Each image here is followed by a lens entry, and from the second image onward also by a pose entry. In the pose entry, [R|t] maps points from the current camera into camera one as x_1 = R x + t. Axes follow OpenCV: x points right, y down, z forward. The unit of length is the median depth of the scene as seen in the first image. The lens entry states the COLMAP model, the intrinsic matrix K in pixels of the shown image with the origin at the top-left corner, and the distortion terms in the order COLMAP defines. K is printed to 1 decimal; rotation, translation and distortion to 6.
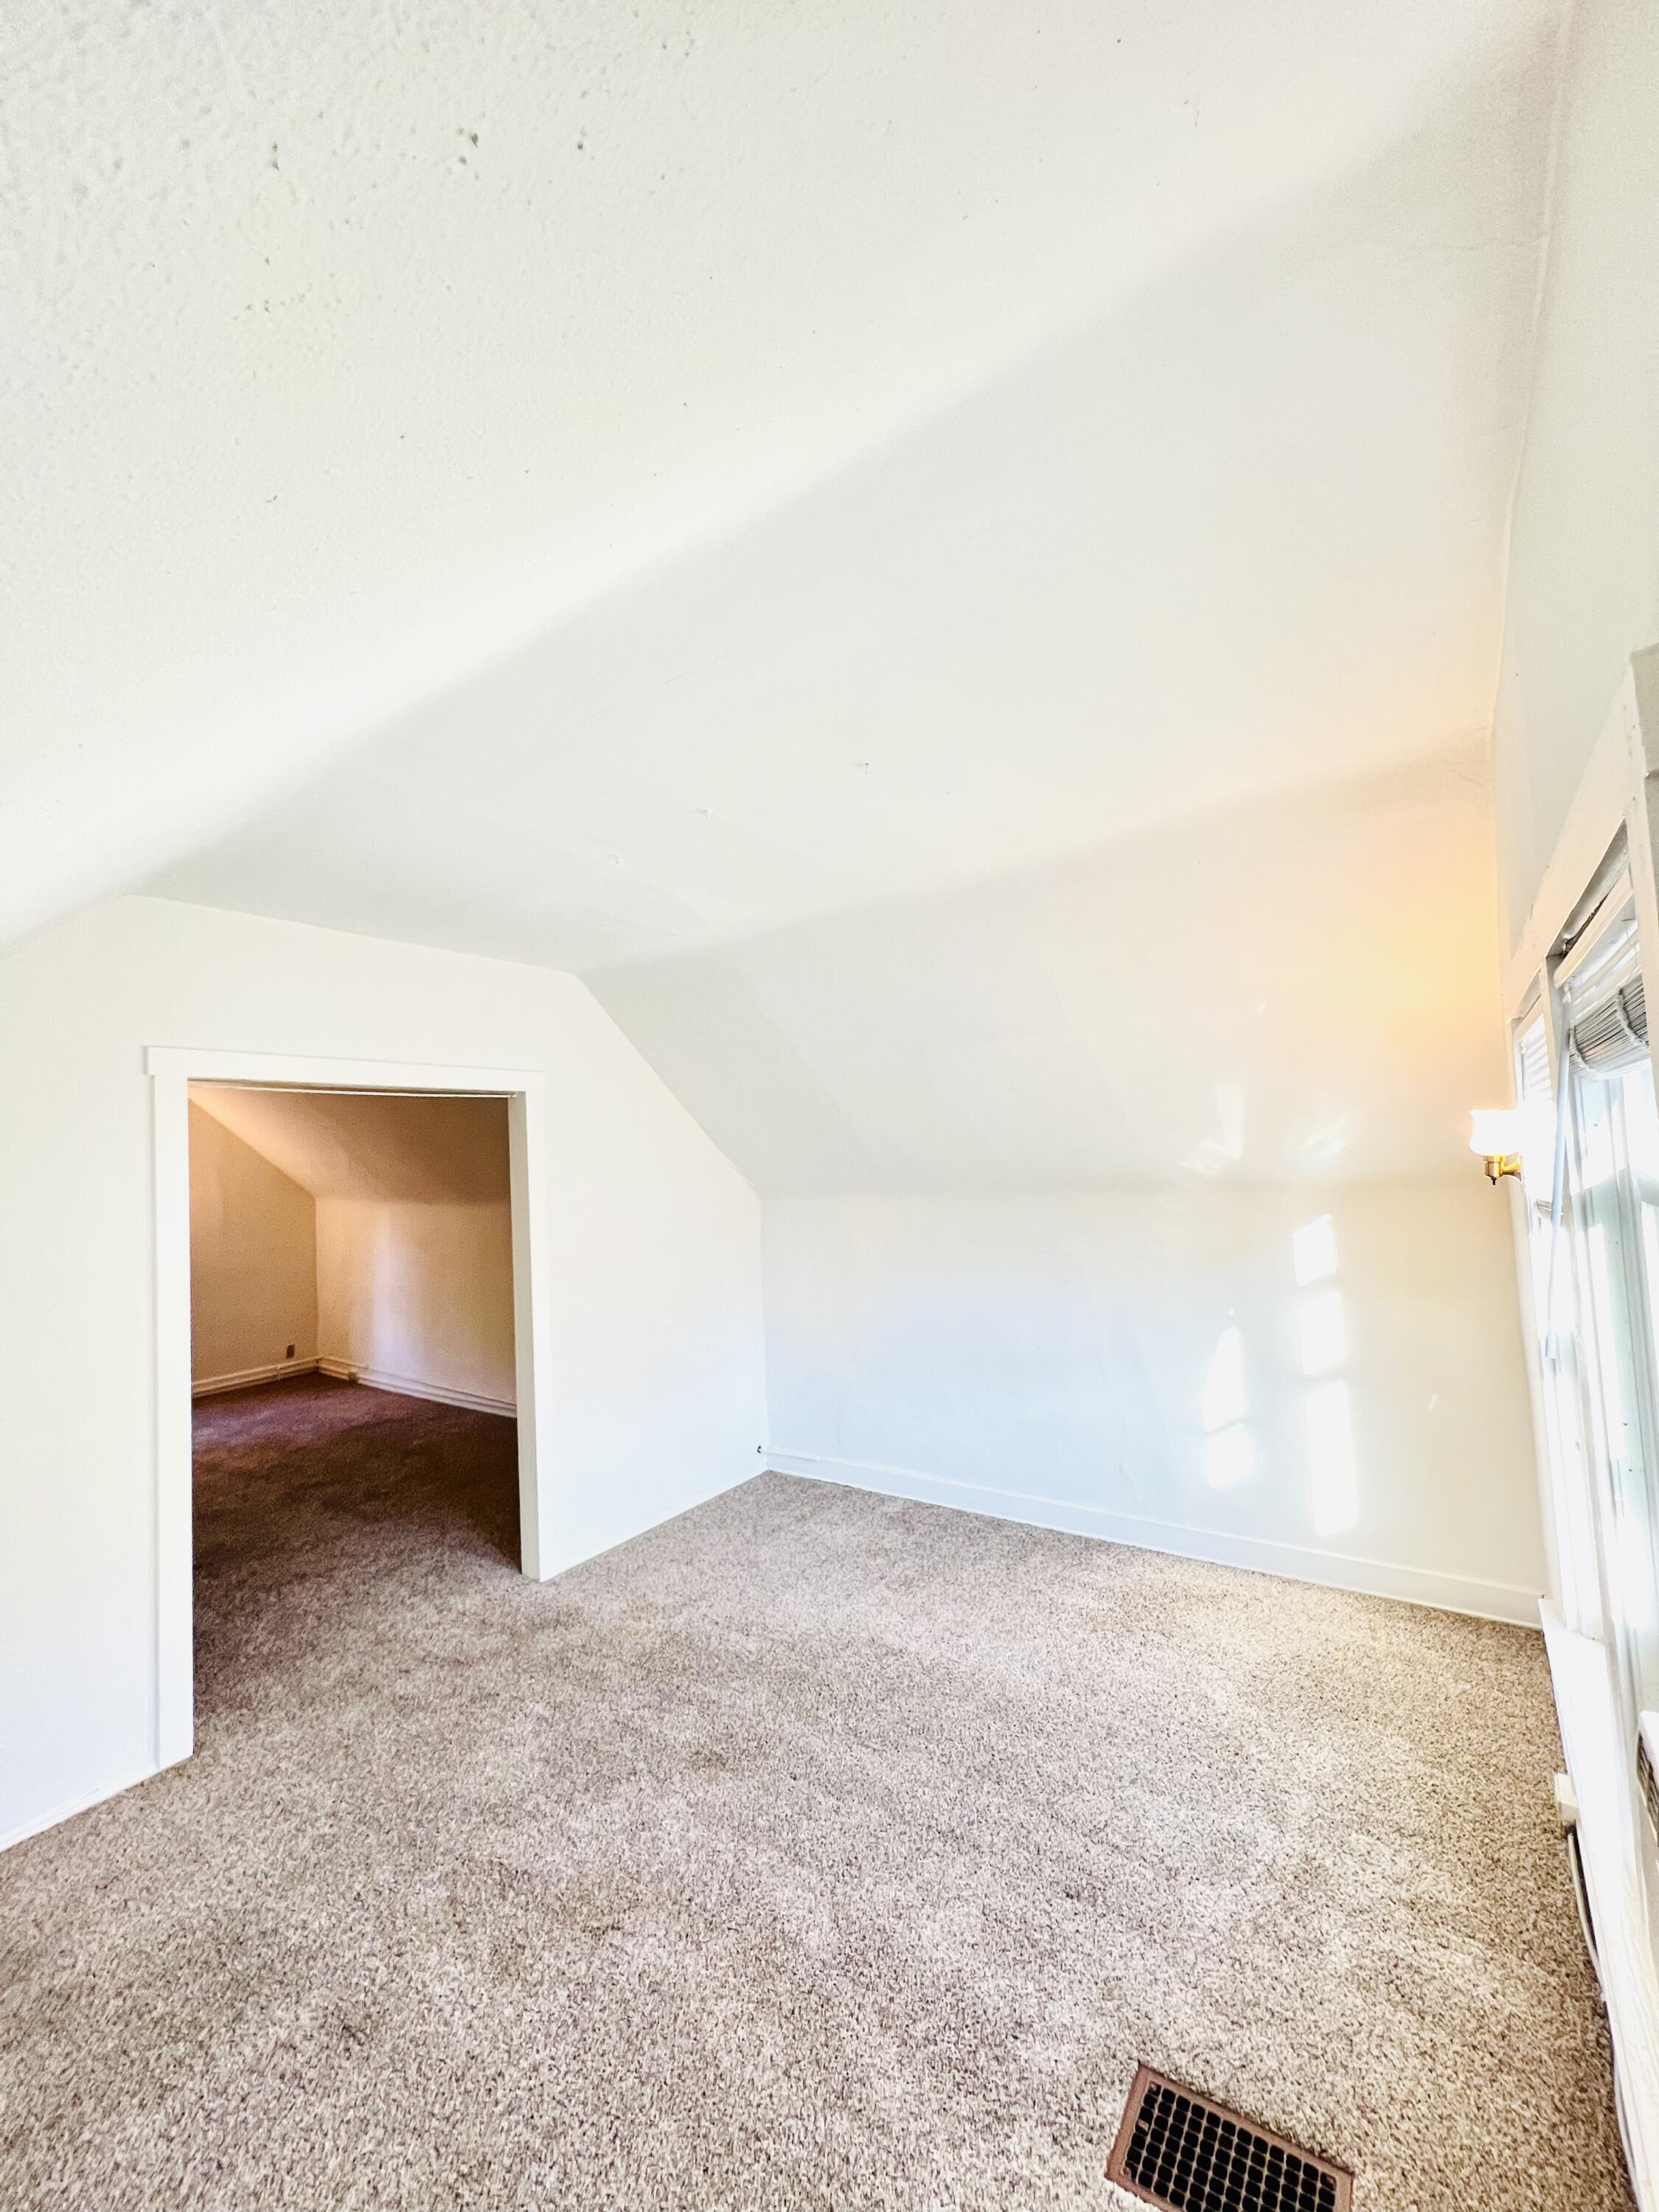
lens RADIAL K [[872.8, 0, 832.7], [0, 872.8, 1098.7], [0, 0, 1]] dist [-0.006830, 0.000113]
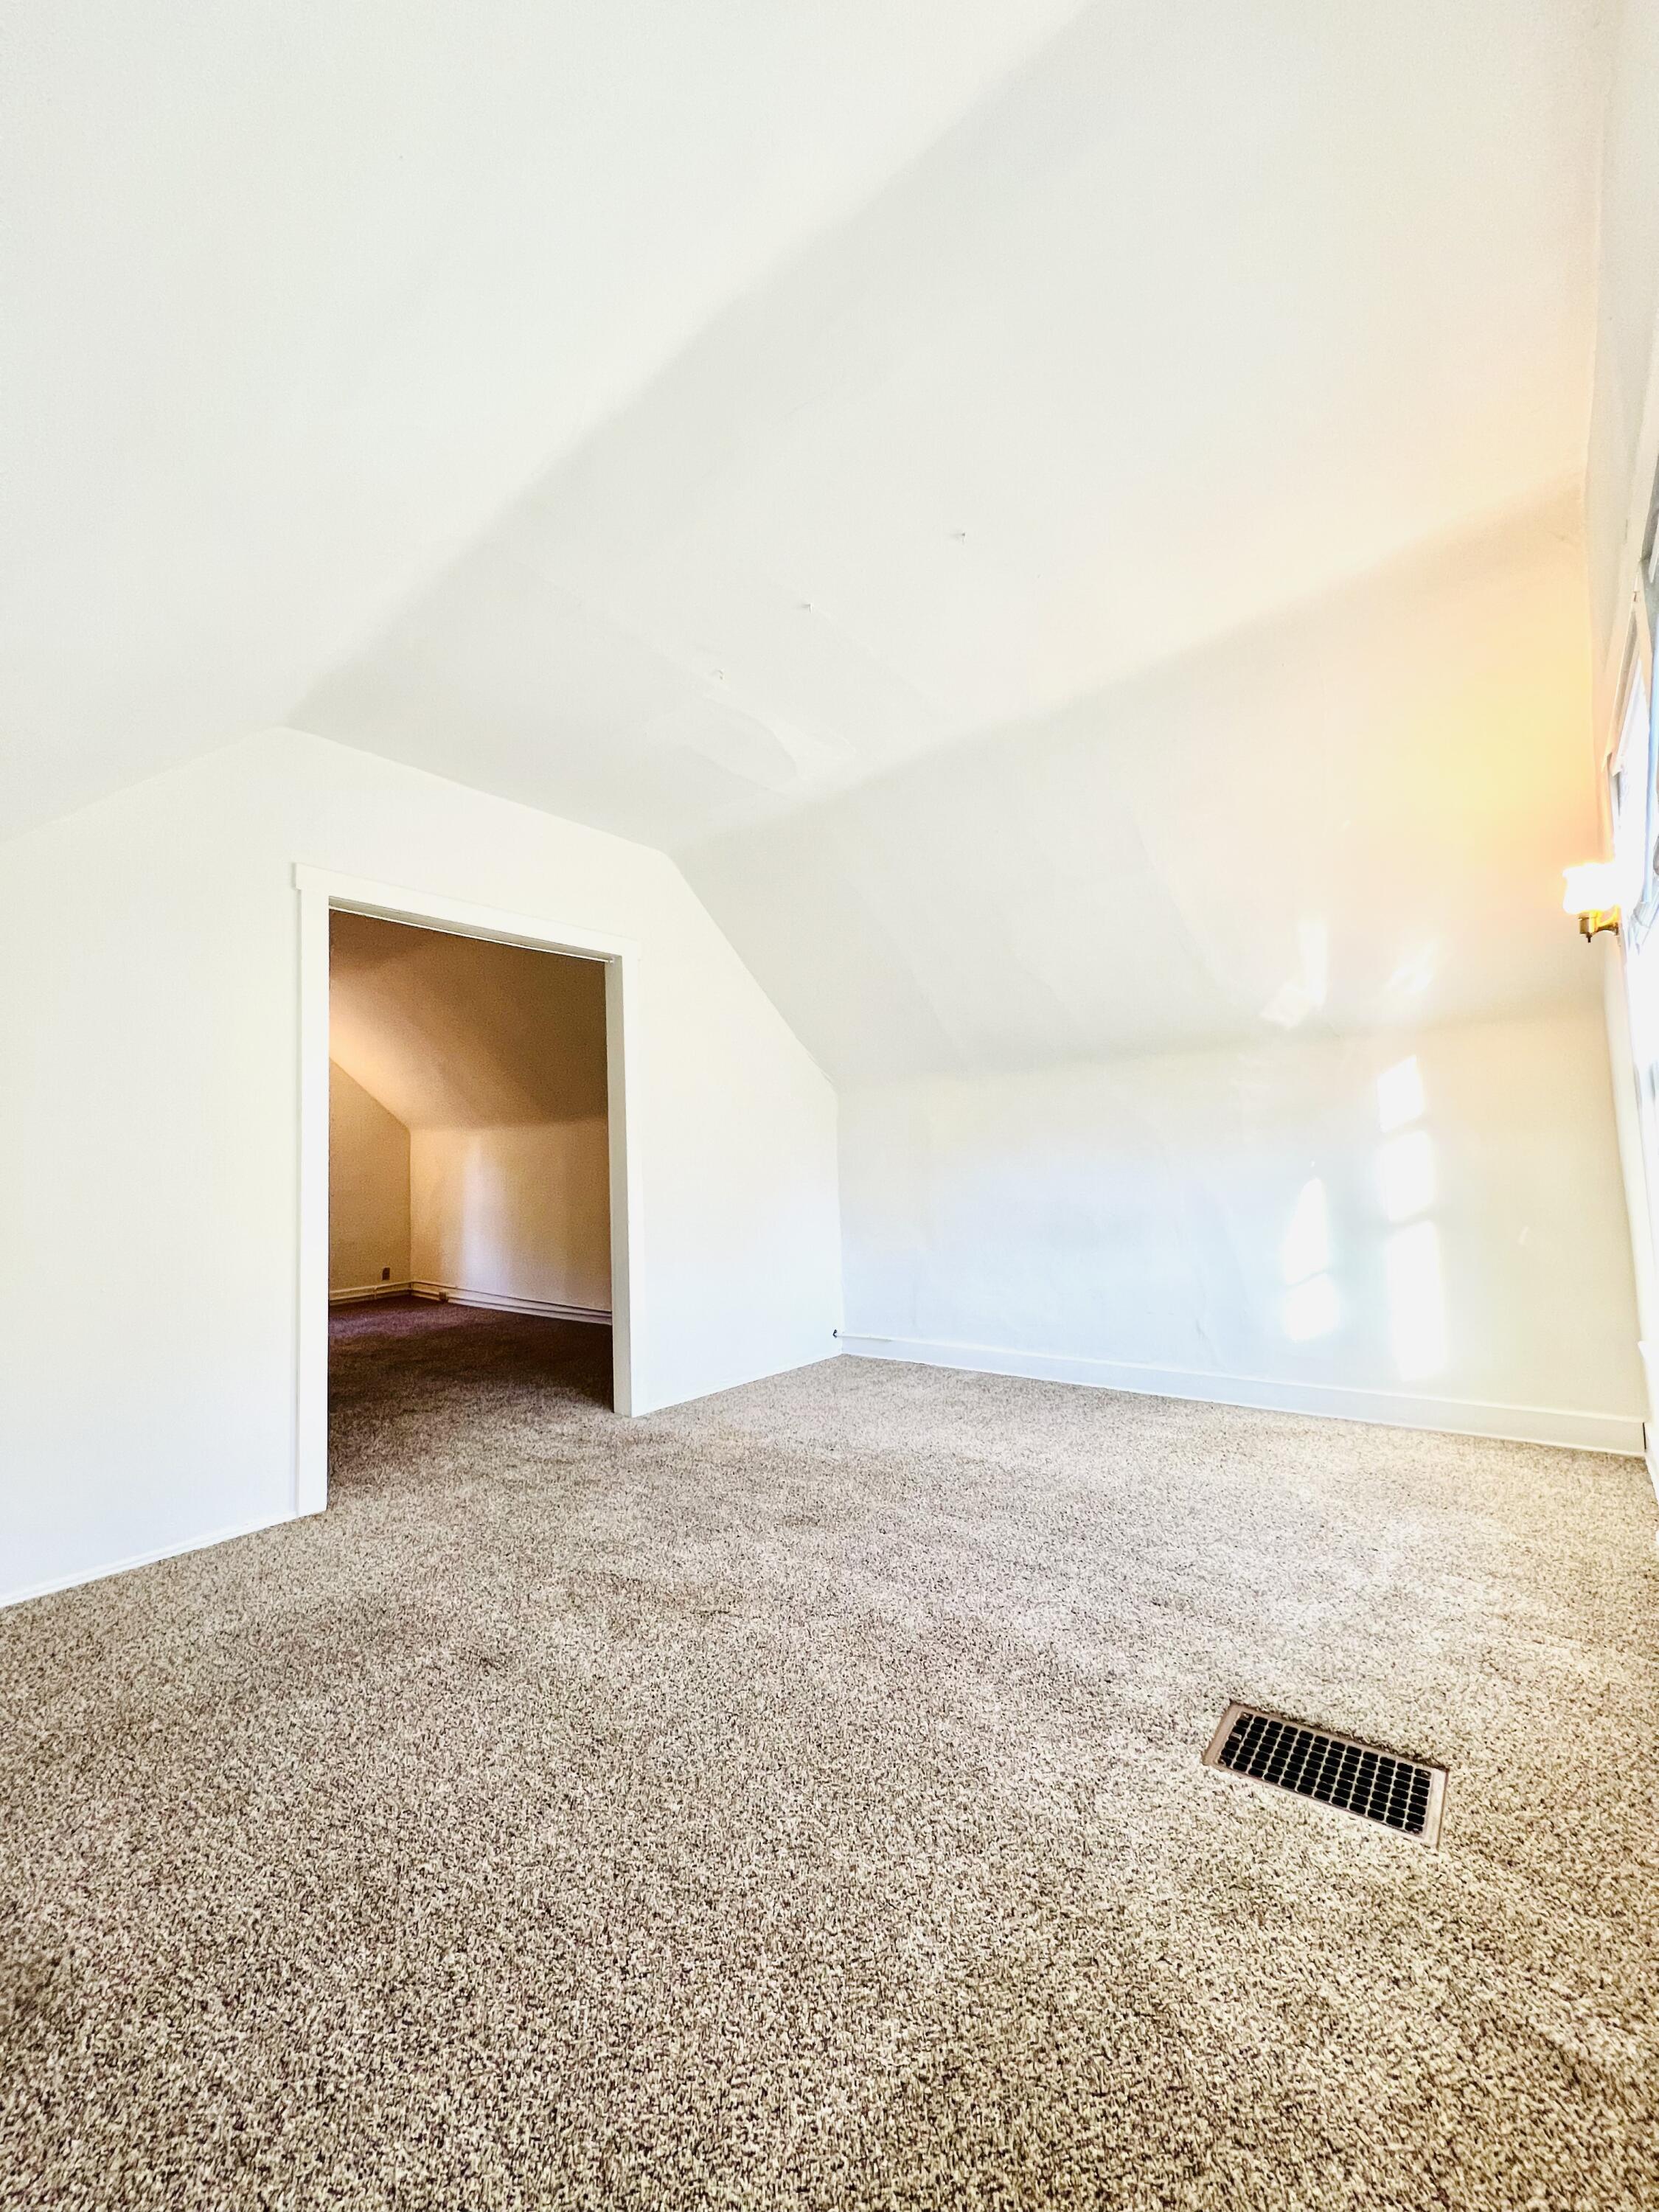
lens RADIAL K [[872.8, 0, 829.0], [0, 872.8, 1111.9], [0, 0, 1]] dist [-0.006830, 0.000113]
pose [[0.997513, 0.006312, -0.070205, -0.035752], [-0.006868, 0.999947, -0.007687, 0.258791], [0.070153, 0.008150, 0.997503, -0.048898]]
